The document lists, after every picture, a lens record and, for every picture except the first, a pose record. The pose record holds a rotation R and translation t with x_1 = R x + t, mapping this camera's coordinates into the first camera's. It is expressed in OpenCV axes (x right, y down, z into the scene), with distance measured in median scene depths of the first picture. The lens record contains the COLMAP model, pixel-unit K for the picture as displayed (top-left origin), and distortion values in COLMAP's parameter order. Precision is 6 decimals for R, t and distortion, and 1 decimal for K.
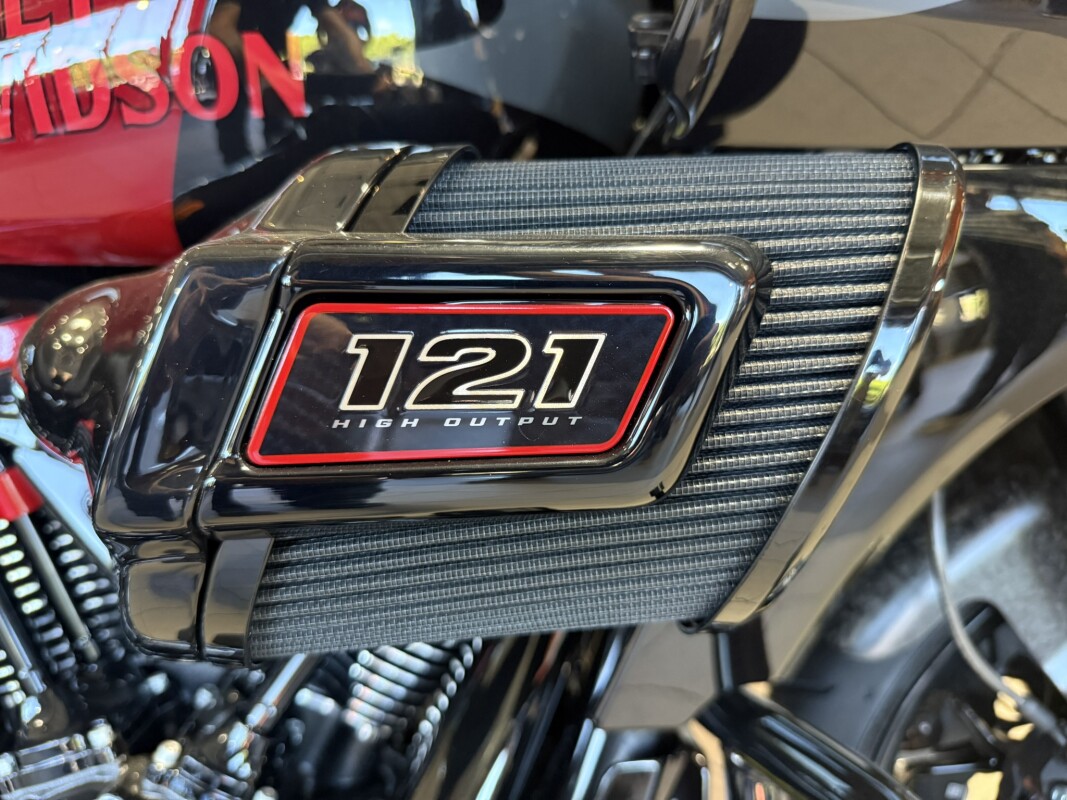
lens RADIAL K [[760.9, 0, 540.0], [0, 760.9, 395.0], [0, 0, 1]] dist [0.015757, -0.027964]
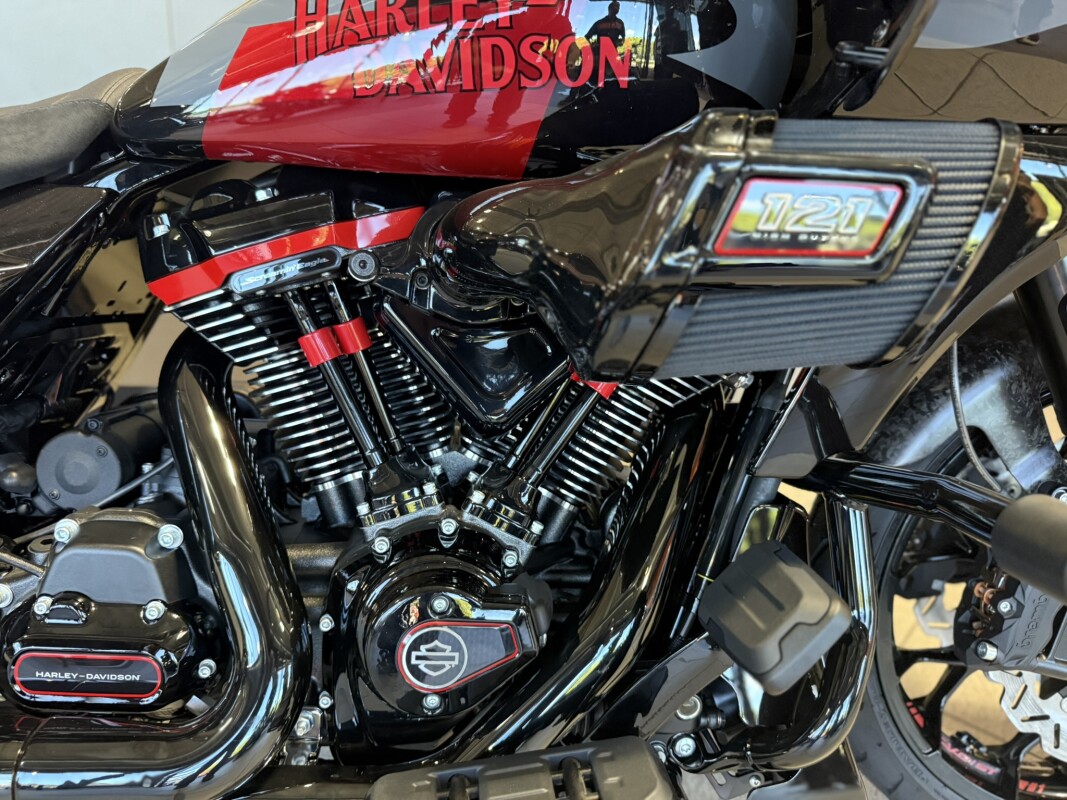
lens RADIAL K [[760.9, 0, 532.0], [0, 760.9, 404.1], [0, 0, 1]] dist [0.015757, -0.027964]
pose [[0.998199, 0.015251, 0.058023, -0.707135], [-0.018582, 0.998184, 0.057303, 0.281702], [-0.057043, -0.058278, 0.996669, -0.842074]]
